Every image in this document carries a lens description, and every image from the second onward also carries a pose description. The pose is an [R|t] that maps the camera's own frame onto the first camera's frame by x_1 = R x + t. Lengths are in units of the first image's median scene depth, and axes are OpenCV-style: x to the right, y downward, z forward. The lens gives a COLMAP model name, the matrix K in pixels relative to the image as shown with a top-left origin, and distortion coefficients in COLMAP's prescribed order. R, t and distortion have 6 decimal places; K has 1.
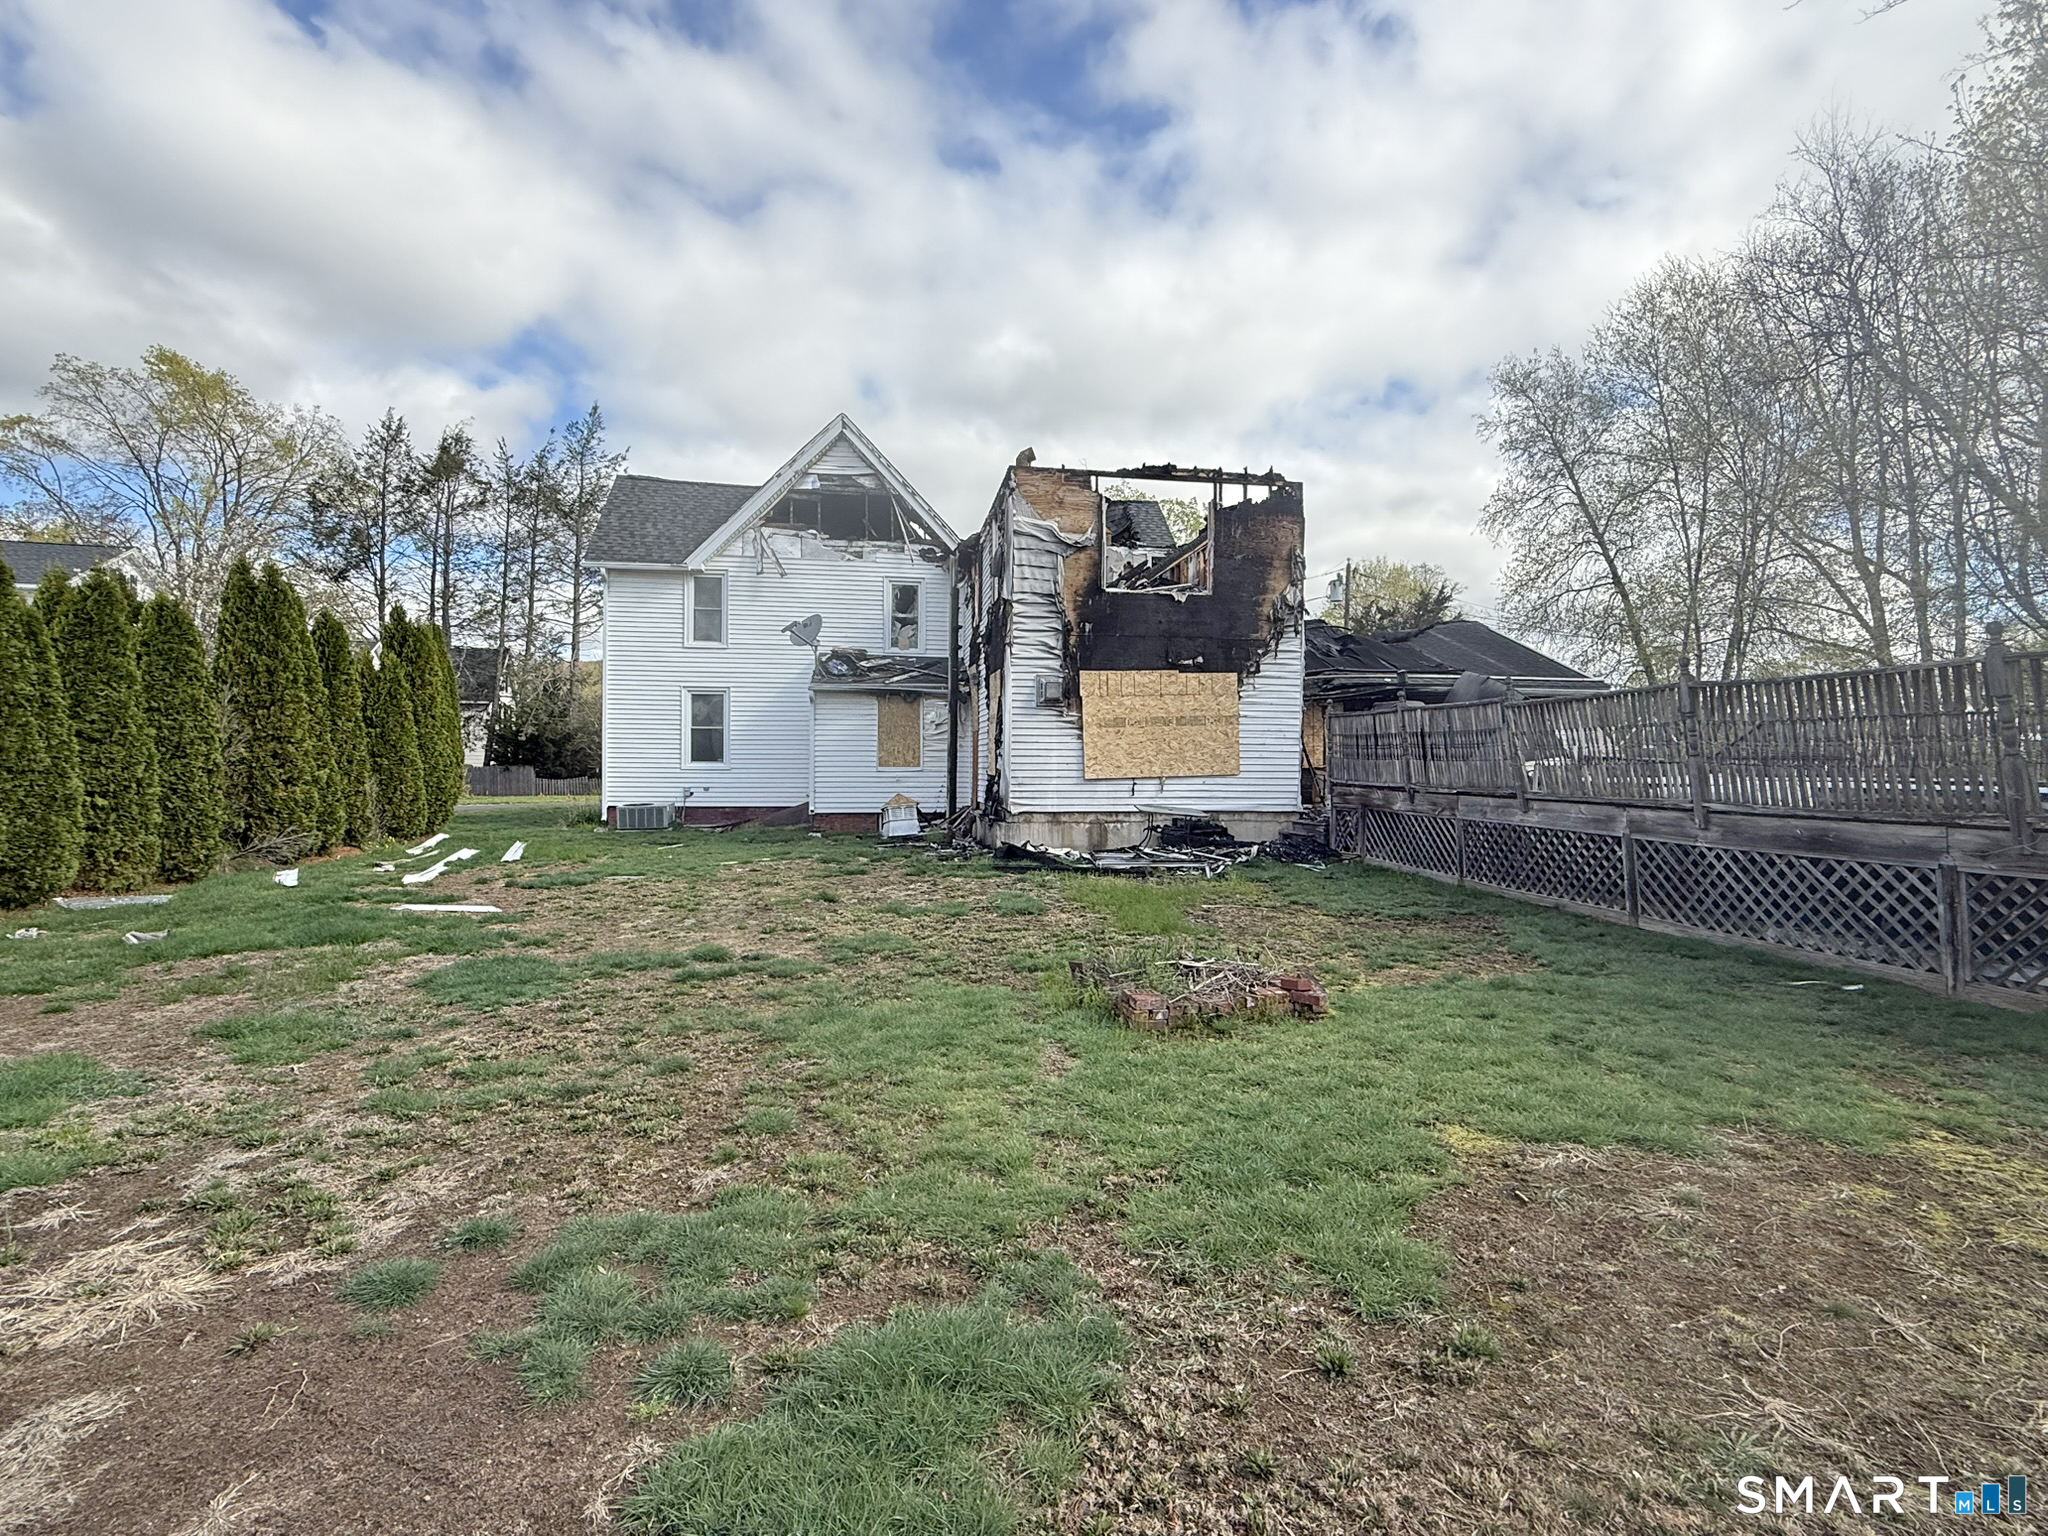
lens RADIAL K [[983.2, 0, 1024.0], [0, 983.2, 768.0], [0, 0, 1]] dist [-0.000047, -0.000282]
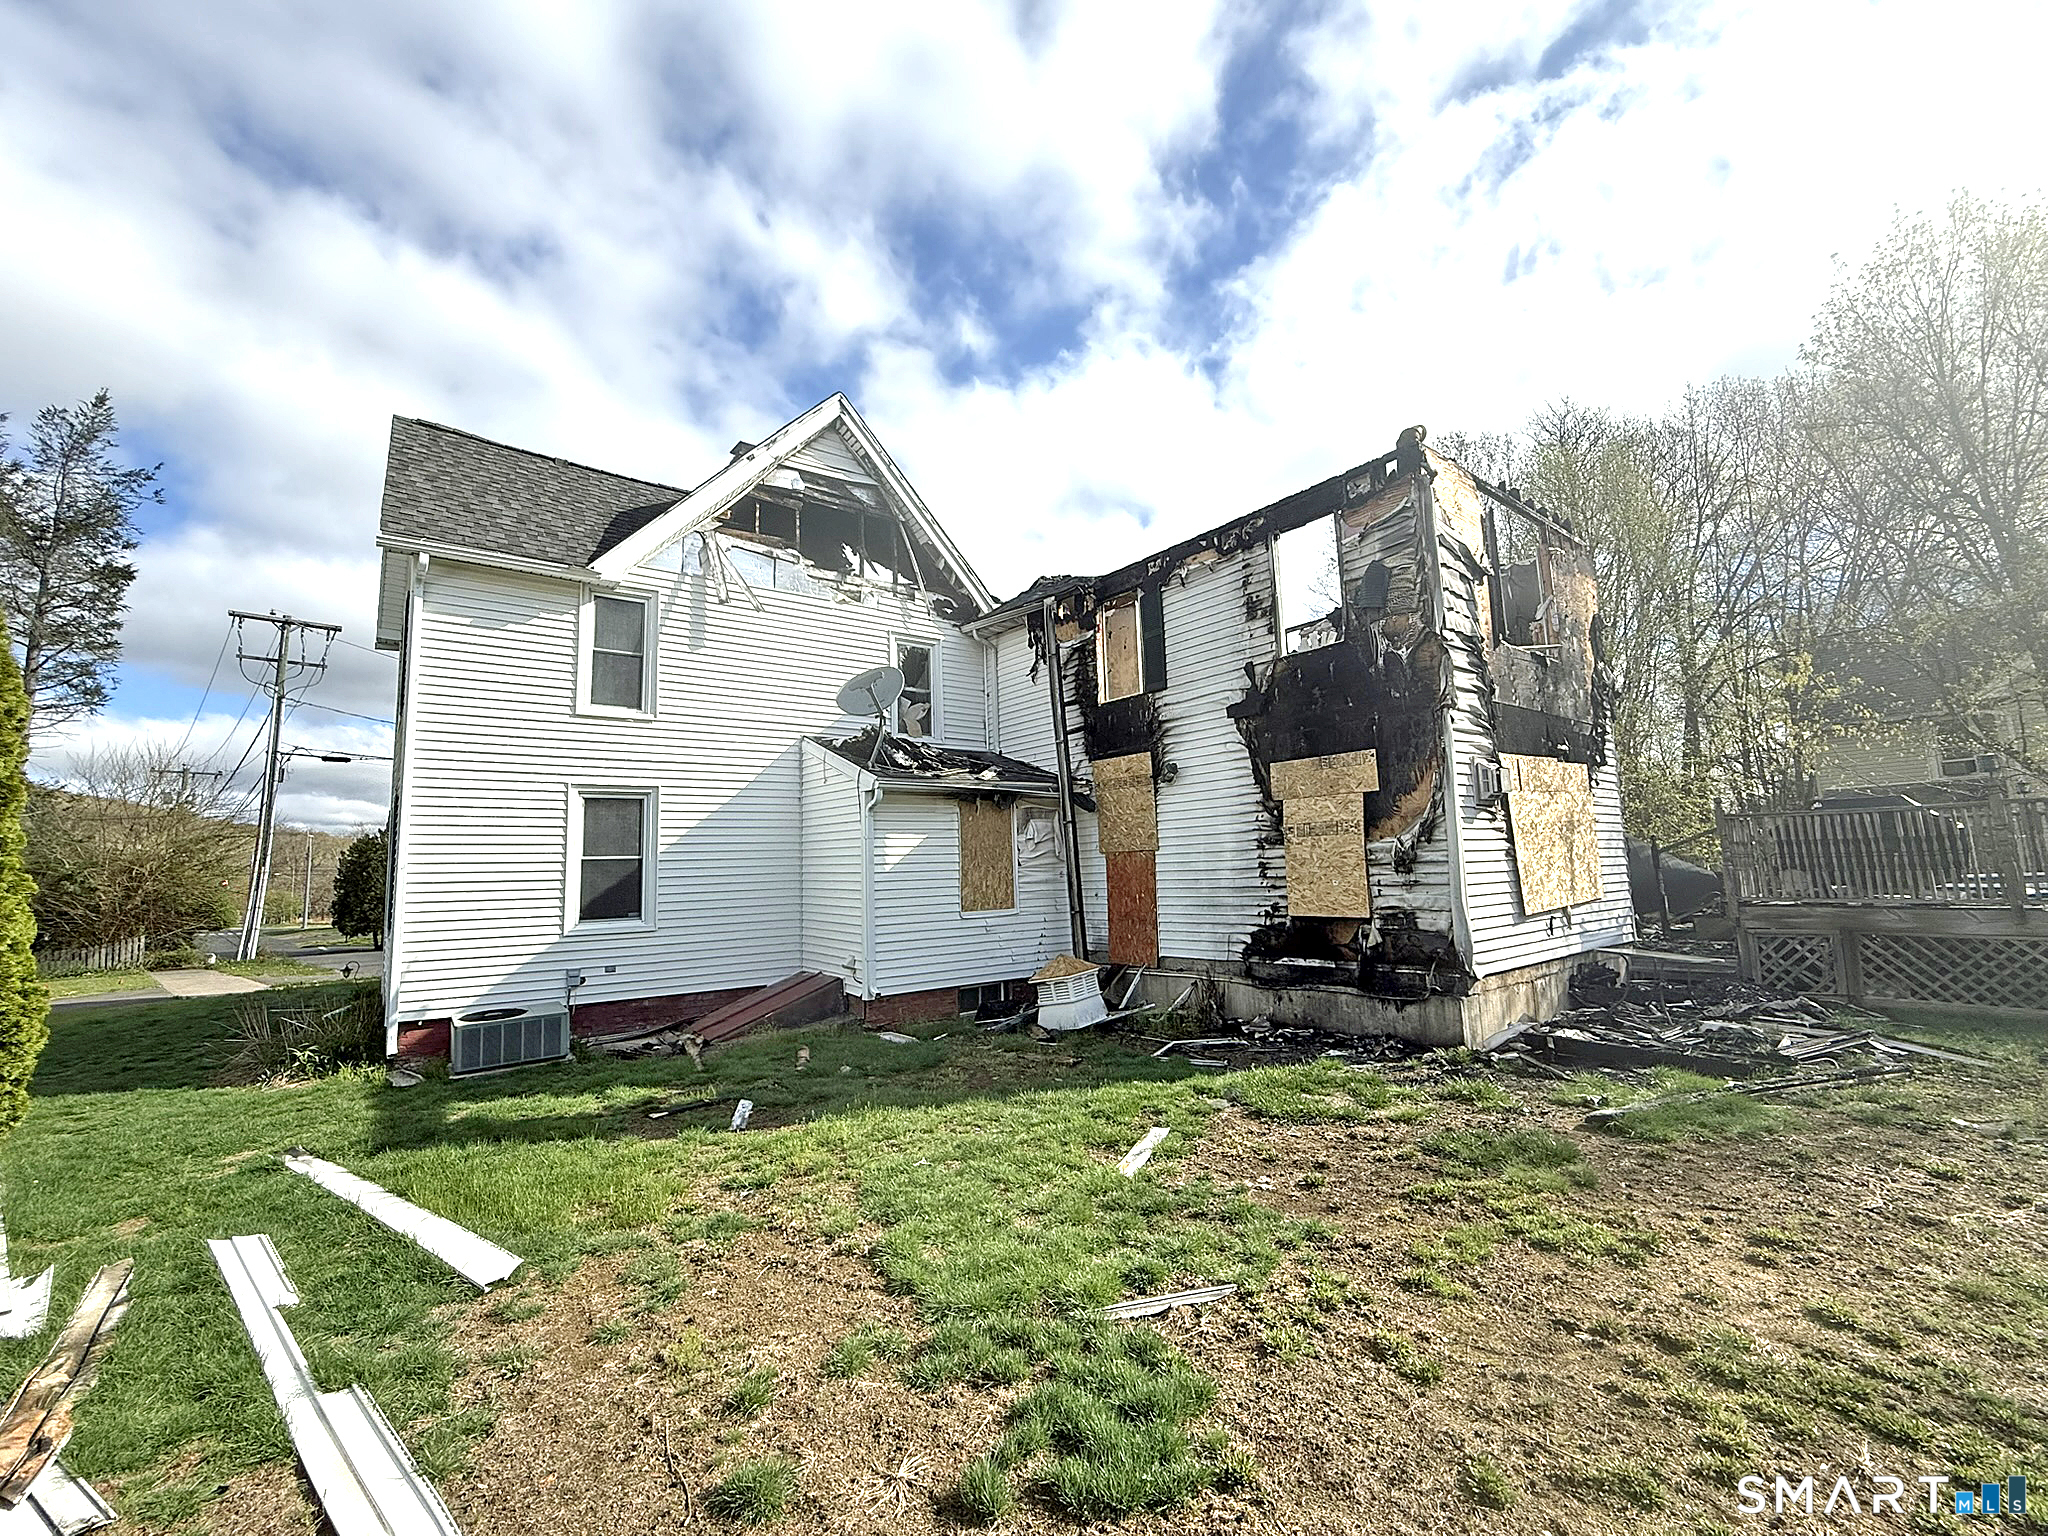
lens RADIAL K [[863.9, 0, 1024.0], [0, 863.9, 768.0], [0, 0, 1]] dist [-0.000523, 0.000040]
pose [[0.872575, 0.025190, 0.487830, -0.496853], [0.042473, 0.990975, -0.127141, -0.026426], [-0.486630, 0.131660, 0.863630, 0.624760]]
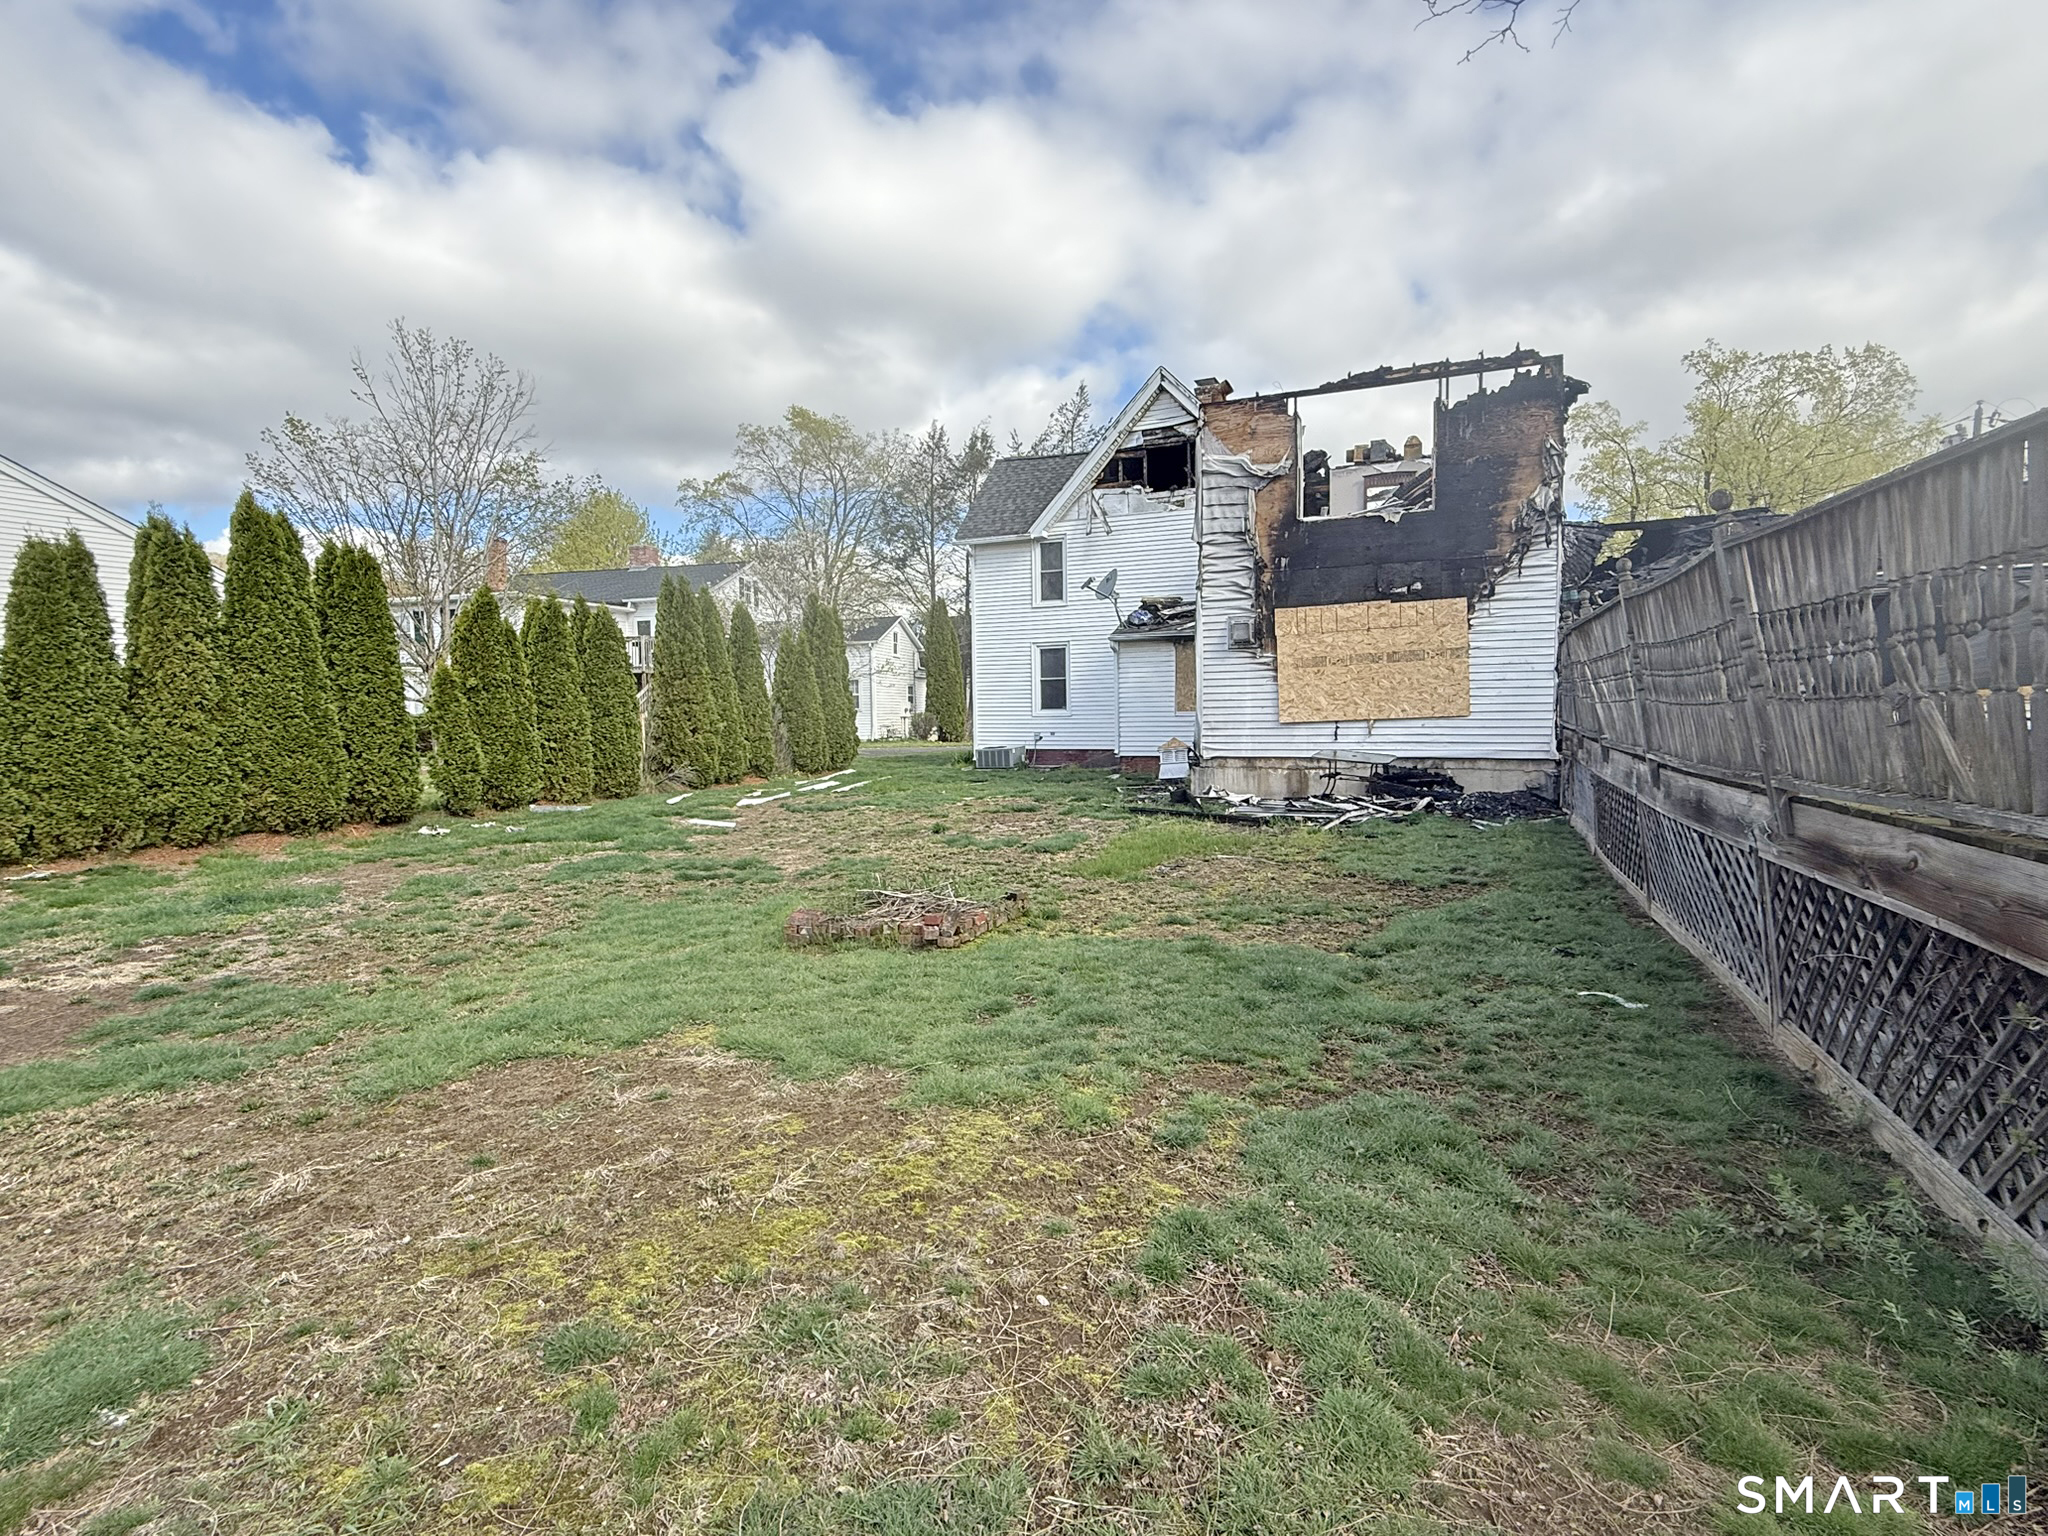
lens RADIAL K [[983.2, 0, 1024.0], [0, 983.2, 768.0], [0, 0, 1]] dist [-0.000047, -0.000282]
pose [[0.837132, 0.015289, -0.546787, 0.362193], [0.016990, 0.998400, 0.053928, -0.000787], [0.546737, -0.054435, 0.835533, 0.060833]]
